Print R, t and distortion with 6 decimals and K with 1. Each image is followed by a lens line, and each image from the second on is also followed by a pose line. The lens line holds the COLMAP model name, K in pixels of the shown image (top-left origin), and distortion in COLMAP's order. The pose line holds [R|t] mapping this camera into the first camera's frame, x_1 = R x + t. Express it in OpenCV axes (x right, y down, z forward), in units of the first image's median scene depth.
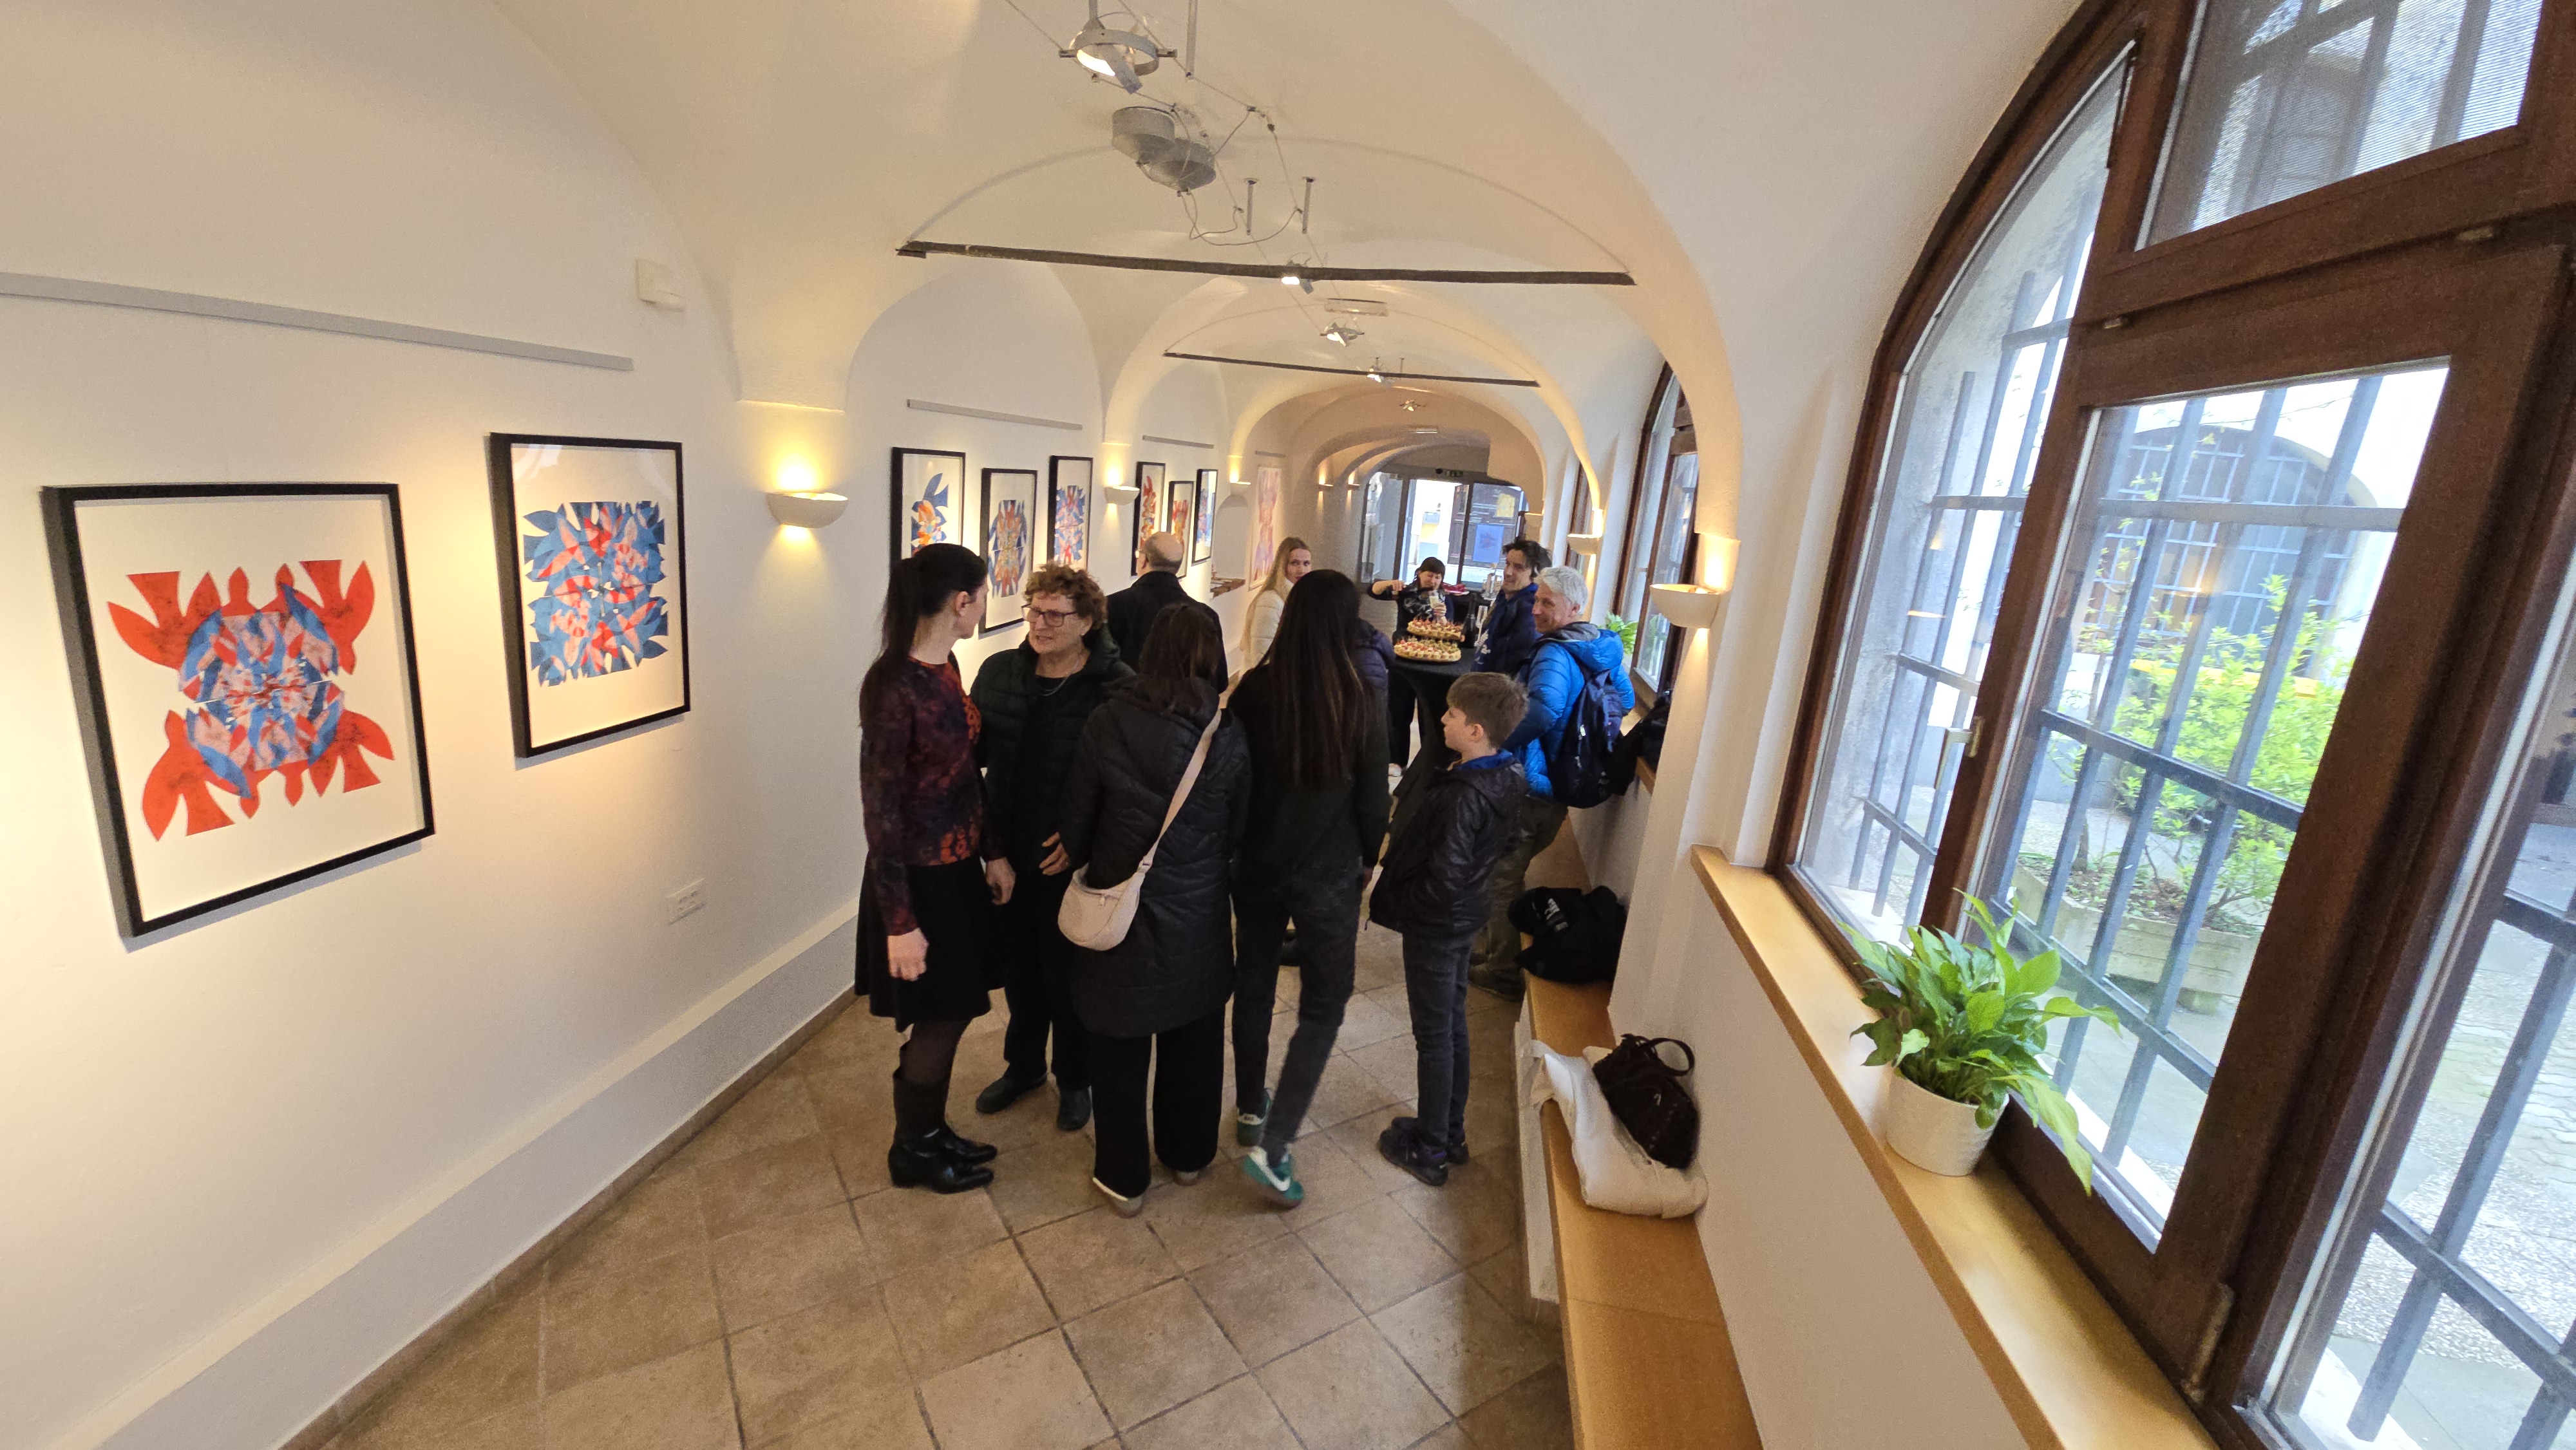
lens RADIAL K [[1076.1, 0, 1288.0], [0, 1076.1, 725.0], [0, 0, 1]] dist [-0.000772, -0.000074]
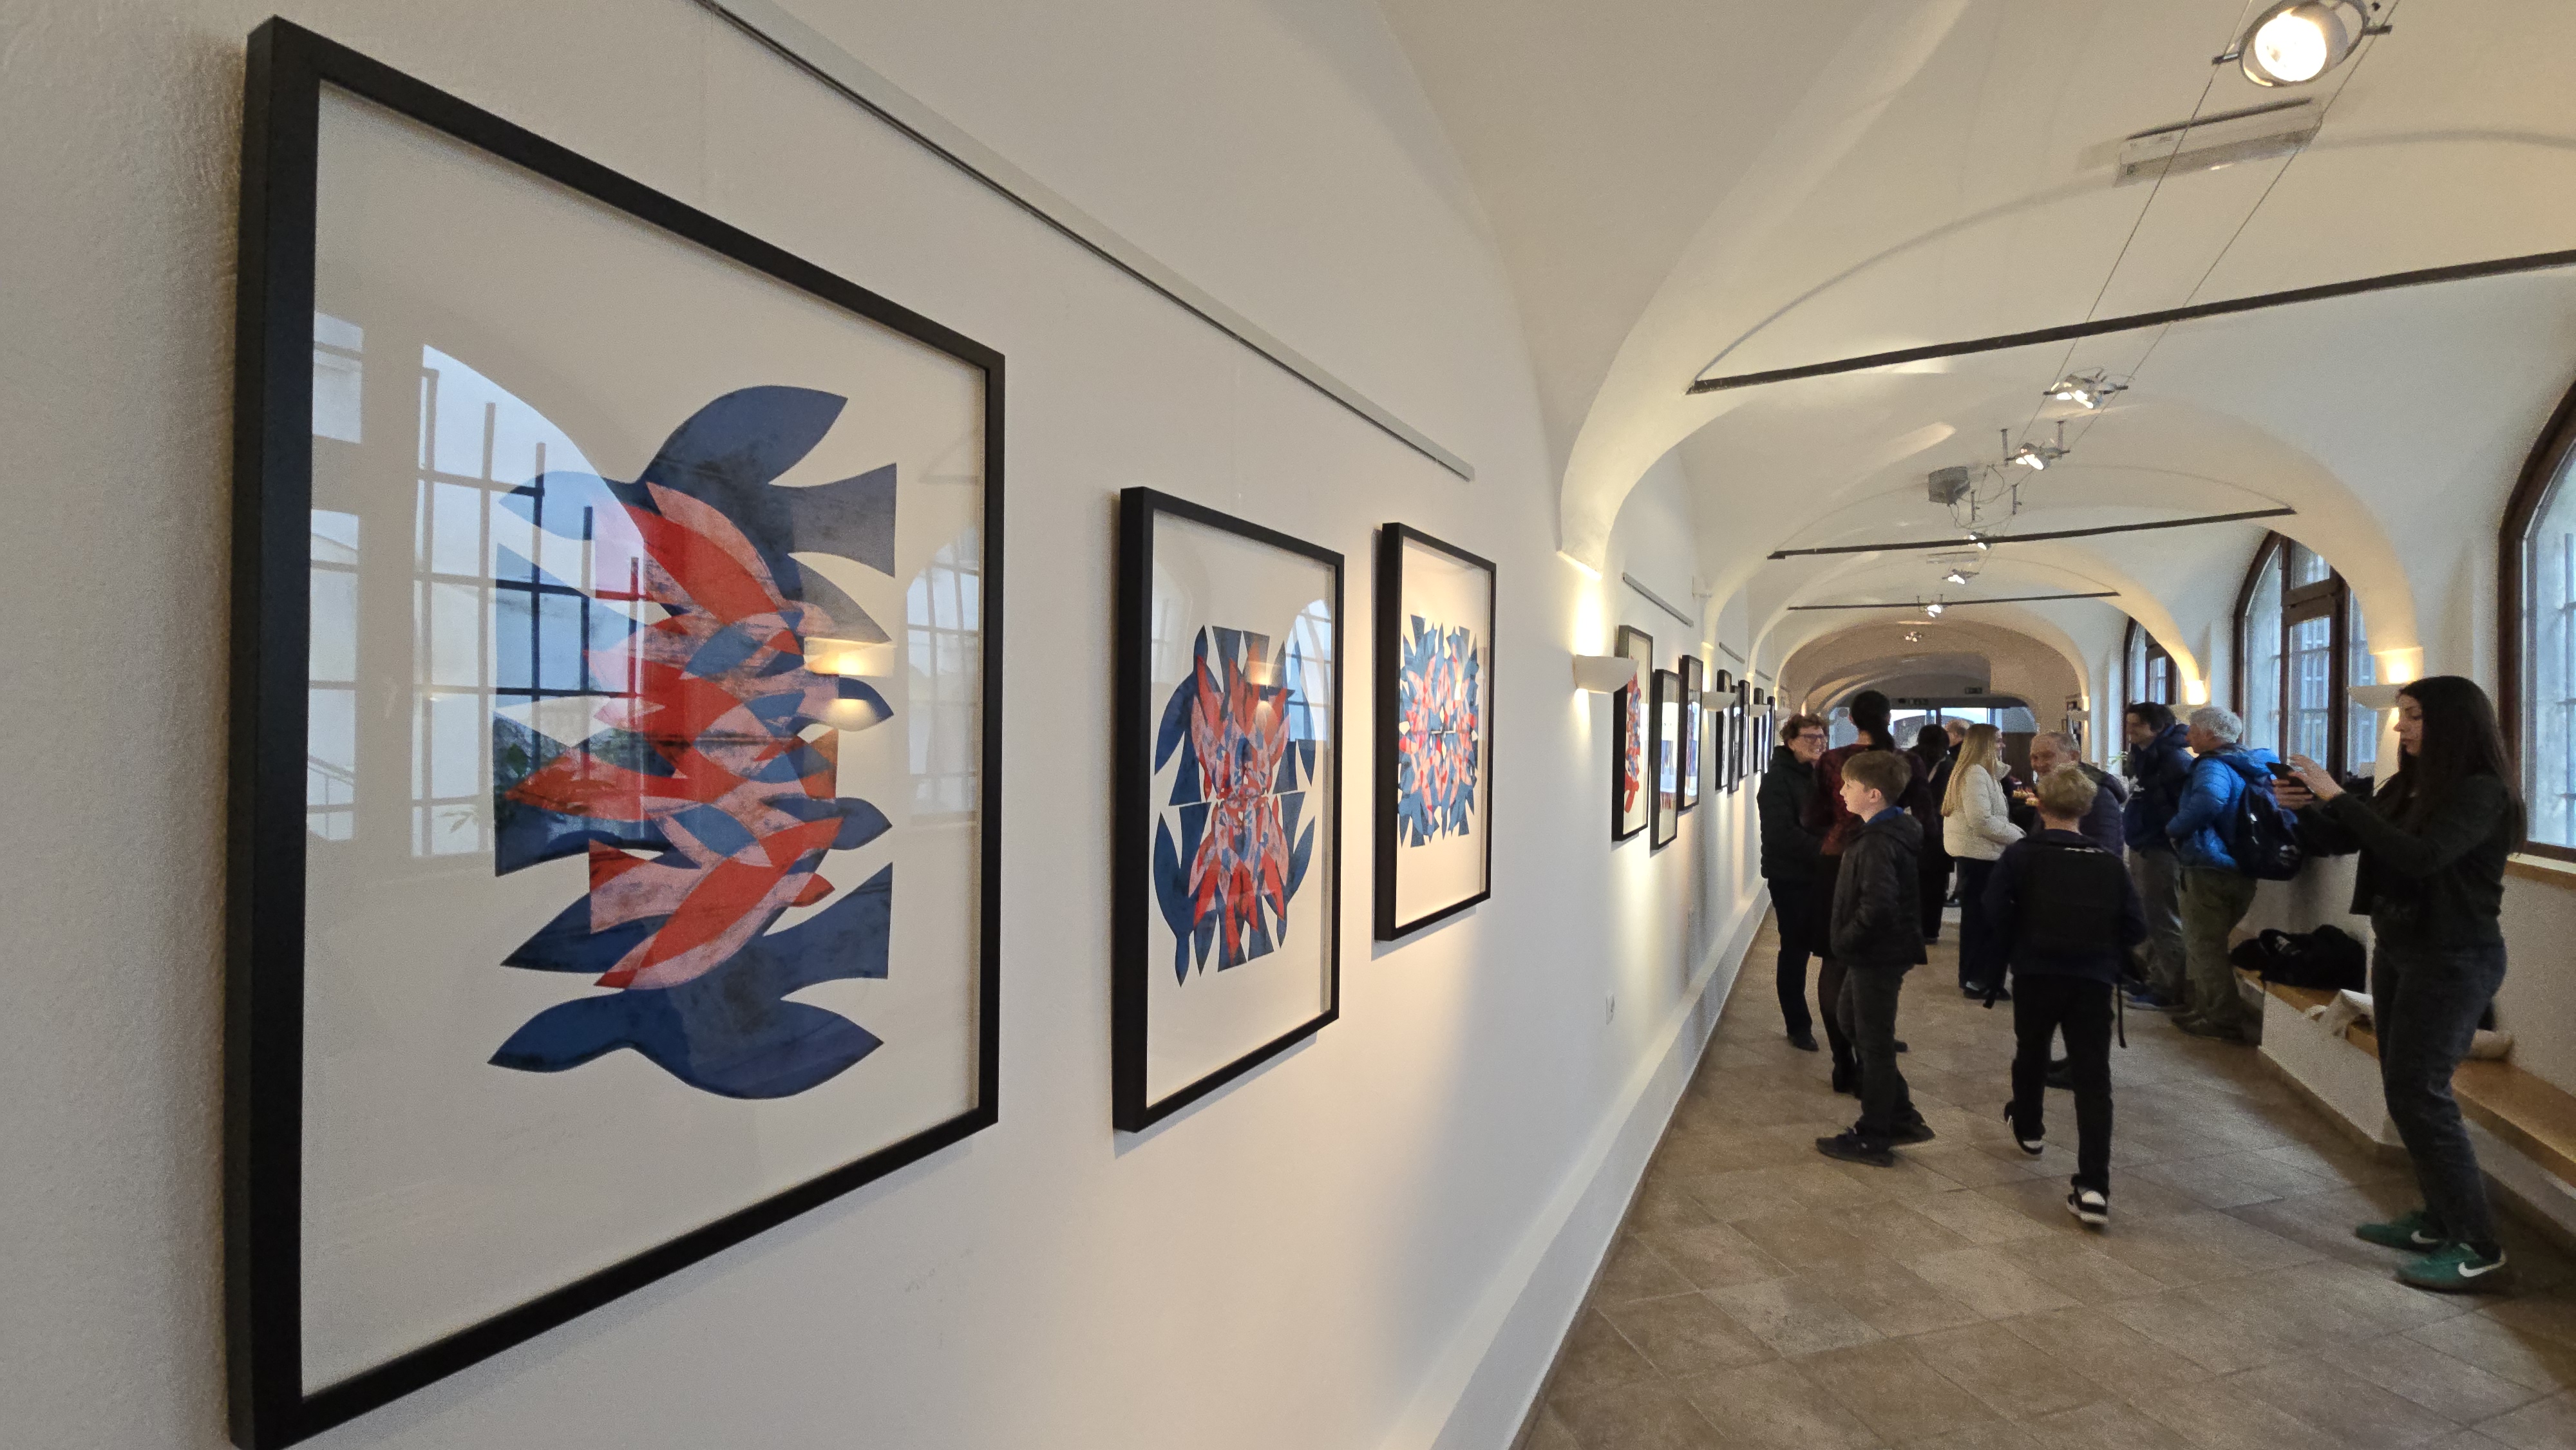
lens RADIAL K [[1034.5, 0, 1288.0], [0, 1034.5, 725.0], [0, 0, 1]] dist [-0.001261, -0.000184]
pose [[0.948677, -0.082501, -0.305296, -0.633572], [0.001616, 0.966625, -0.256192, 0.293157], [0.316242, 0.242550, 0.917148, -0.825631]]
